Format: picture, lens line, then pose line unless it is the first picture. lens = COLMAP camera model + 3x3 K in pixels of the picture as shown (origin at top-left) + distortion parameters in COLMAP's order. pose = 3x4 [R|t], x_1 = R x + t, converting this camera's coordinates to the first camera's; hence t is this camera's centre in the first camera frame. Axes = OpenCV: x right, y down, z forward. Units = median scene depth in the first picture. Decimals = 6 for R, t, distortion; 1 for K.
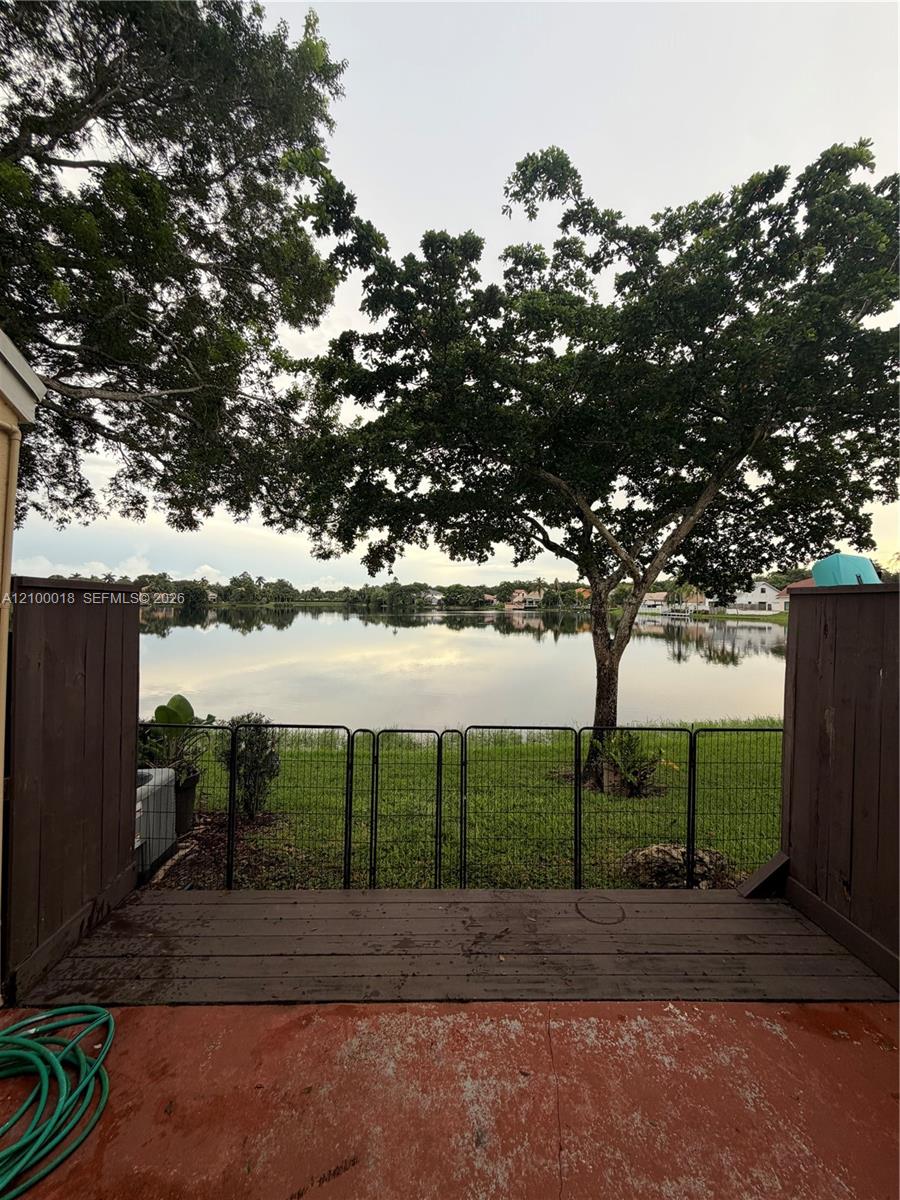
lens RADIAL K [[477.8, 0, 449.5], [0, 477.8, 594.1], [0, 0, 1]] dist [0.001920, -0.000106]
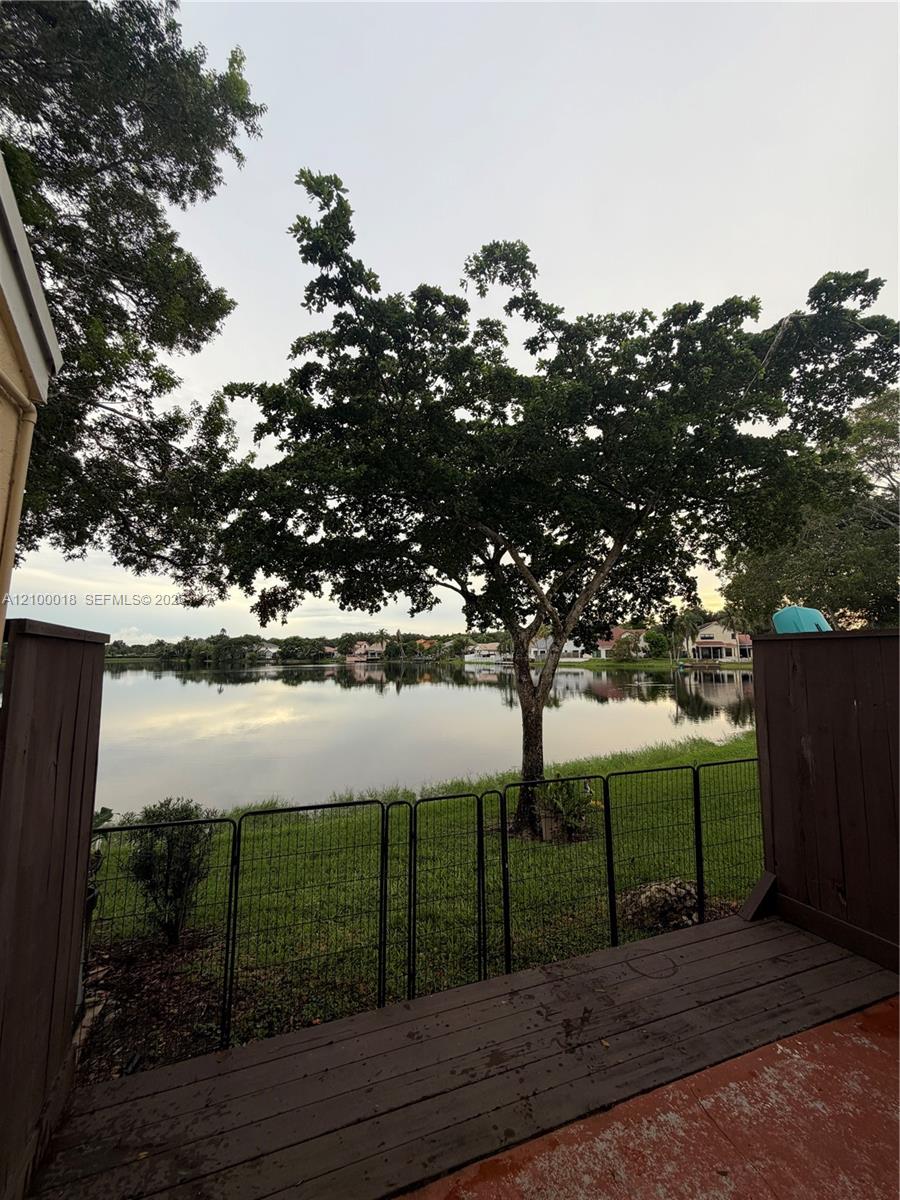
lens RADIAL K [[477.8, 0, 449.5], [0, 477.8, 594.1], [0, 0, 1]] dist [0.001920, -0.000106]
pose [[0.945390, 0.024042, 0.325054, -0.129618], [0.011152, 0.994306, -0.105978, 0.001385], [-0.325751, 0.103816, 0.939739, 0.040917]]
